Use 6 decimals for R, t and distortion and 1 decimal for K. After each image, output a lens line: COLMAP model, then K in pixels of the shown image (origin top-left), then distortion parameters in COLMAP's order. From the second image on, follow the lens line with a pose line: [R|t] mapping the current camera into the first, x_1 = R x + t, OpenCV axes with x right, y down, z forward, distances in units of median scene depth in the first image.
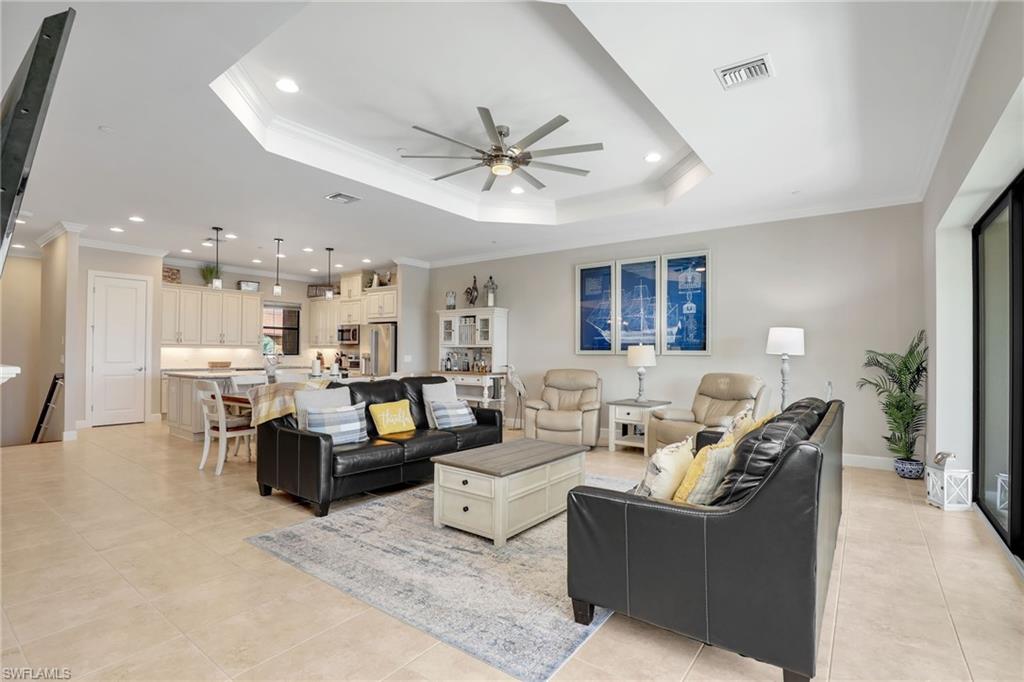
lens RADIAL K [[480.2, 0, 515.9], [0, 480.2, 344.1], [0, 0, 1]] dist [-0.026407, 0.000389]
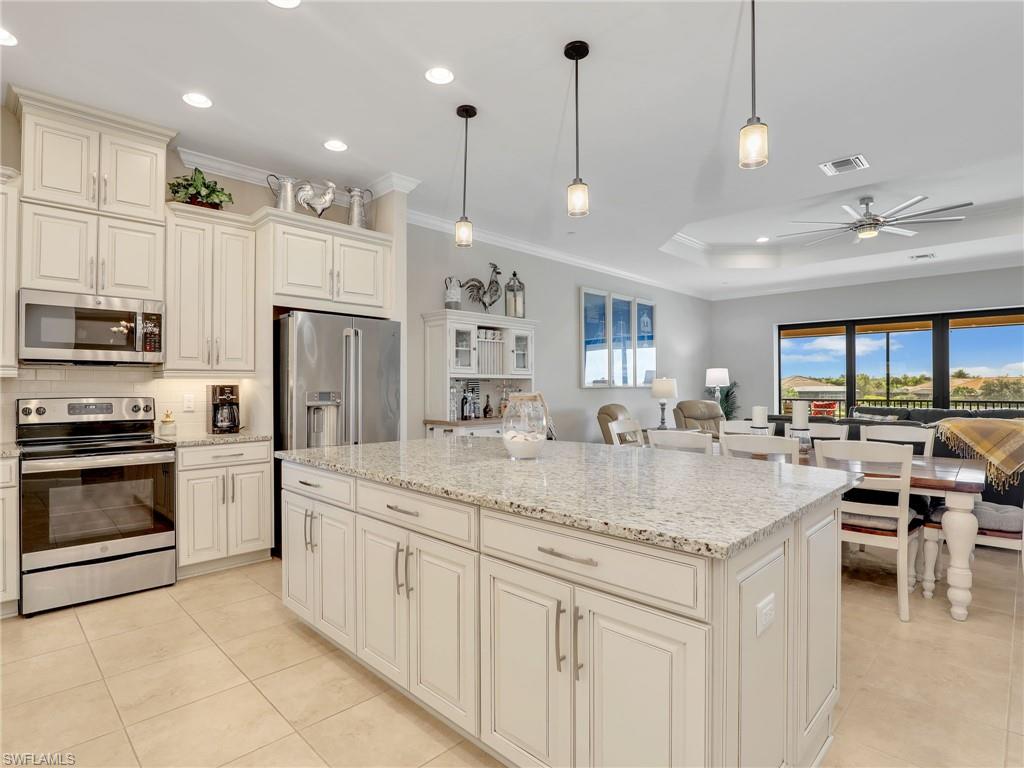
lens RADIAL K [[543.7, 0, 489.3], [0, 543.7, 383.5], [0, 0, 1]] dist [-0.029313, 0.000936]
pose [[0.160570, -0.001078, 0.987024, -0.795871], [-0.014164, 0.999894, 0.003396, 0.010997], [-0.986923, -0.014525, 0.160538, 0.907011]]
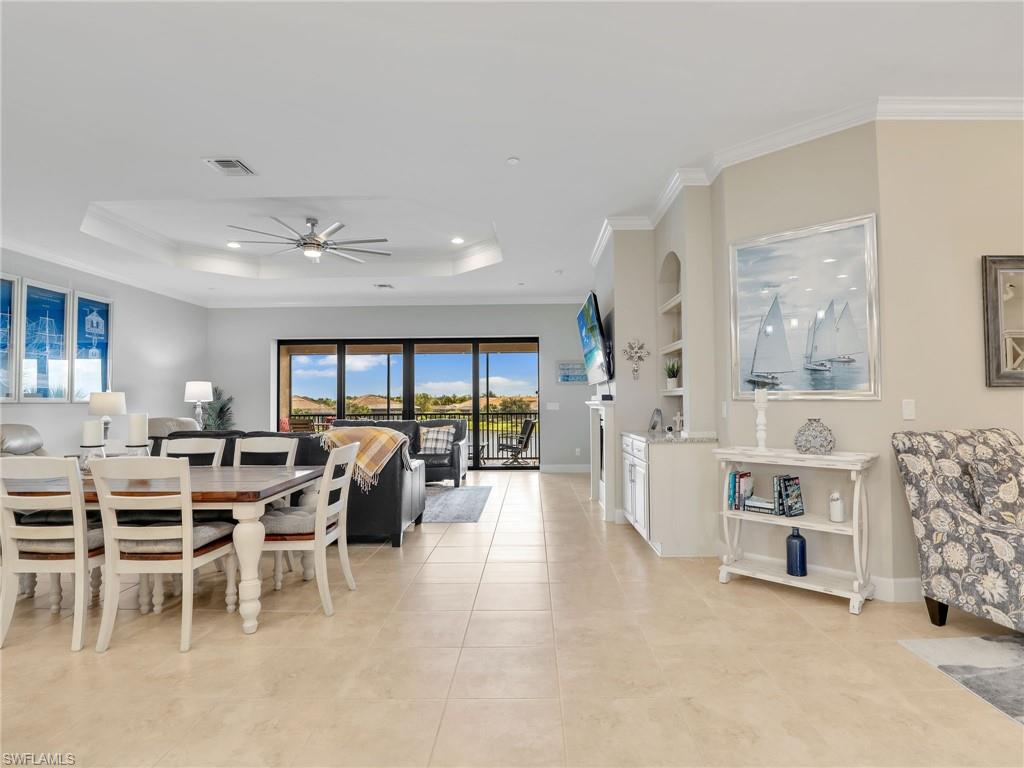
lens RADIAL K [[543.7, 0, 534.5], [0, 543.7, 386.9], [0, 0, 1]] dist [-0.029313, 0.000936]
pose [[-0.593021, 0.022353, 0.804876, -0.792547], [-0.009801, 0.999340, -0.034975, 0.015412], [-0.805127, -0.028629, -0.592411, 0.717586]]
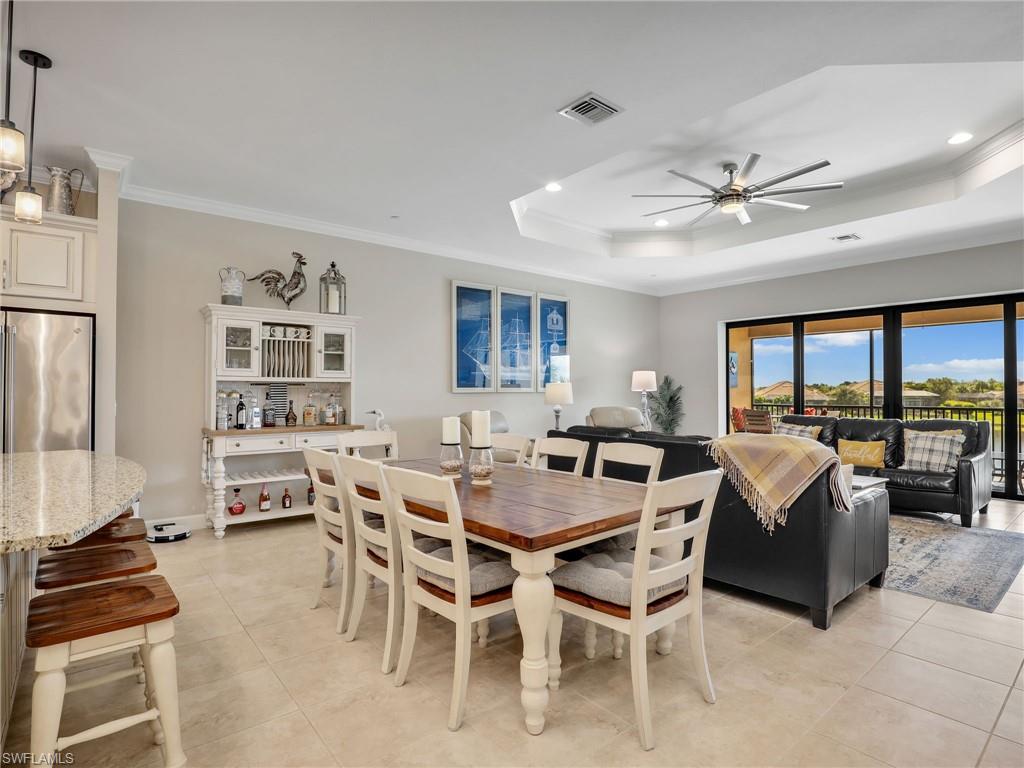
lens RADIAL K [[543.7, 0, 529.6], [0, 543.7, 383.5], [0, 0, 1]] dist [-0.029313, 0.000936]
pose [[0.227713, 0.006909, 0.973704, -0.643599], [-0.014404, 0.999889, -0.003726, 0.007032], [-0.973622, -0.013176, 0.227788, 0.606745]]
